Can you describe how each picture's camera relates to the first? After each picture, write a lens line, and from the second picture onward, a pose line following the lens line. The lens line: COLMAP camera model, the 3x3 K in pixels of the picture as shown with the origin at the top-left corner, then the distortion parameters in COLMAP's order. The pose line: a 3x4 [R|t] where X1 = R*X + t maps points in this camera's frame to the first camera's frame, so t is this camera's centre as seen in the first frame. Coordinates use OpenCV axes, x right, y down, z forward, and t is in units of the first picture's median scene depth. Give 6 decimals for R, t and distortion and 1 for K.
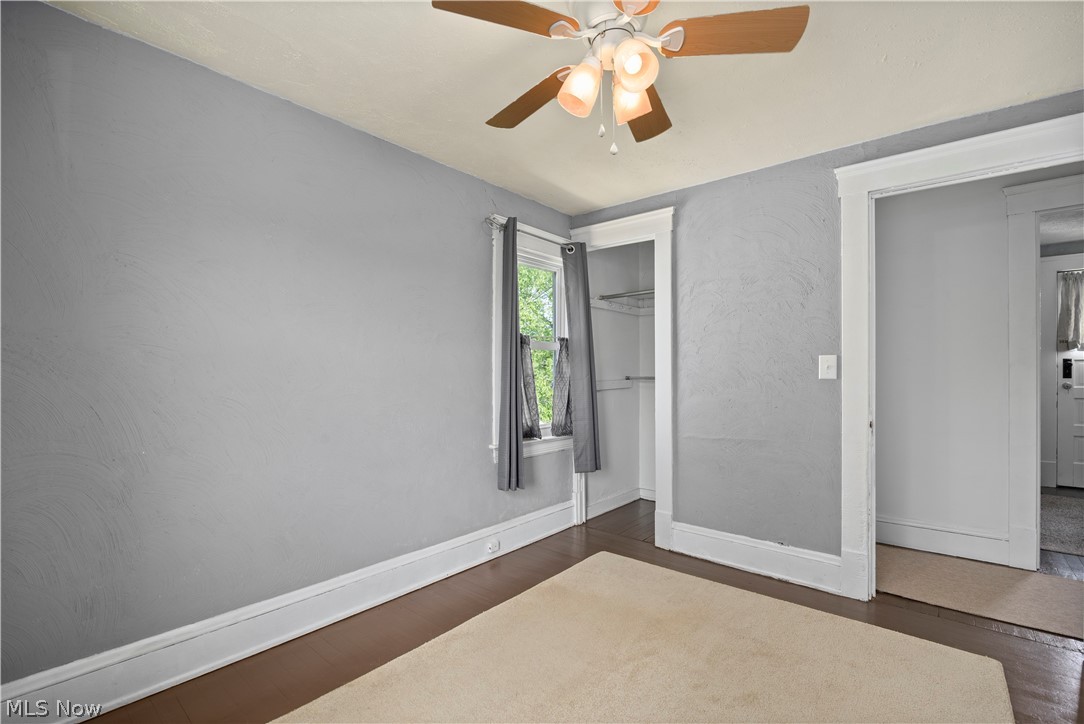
lens RADIAL K [[483.2, 0, 540.7], [0, 483.2, 378.2], [0, 0, 1]] dist [-0.002108, -0.000963]
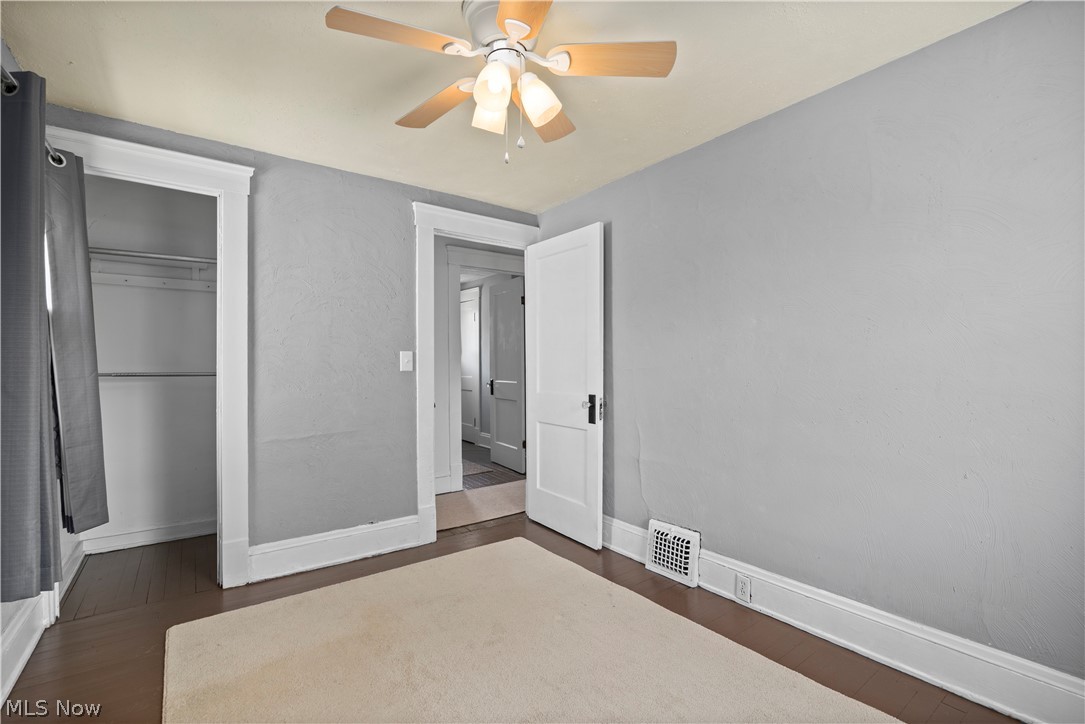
lens RADIAL K [[483.6, 0, 542.2], [0, 483.6, 359.0], [0, 0, 1]] dist [-0.002108, -0.000963]
pose [[0.230810, 0.009238, 0.972955, -0.461363], [0.013705, 0.999825, -0.012744, -0.007436], [-0.972902, 0.016275, 0.230643, 0.355866]]
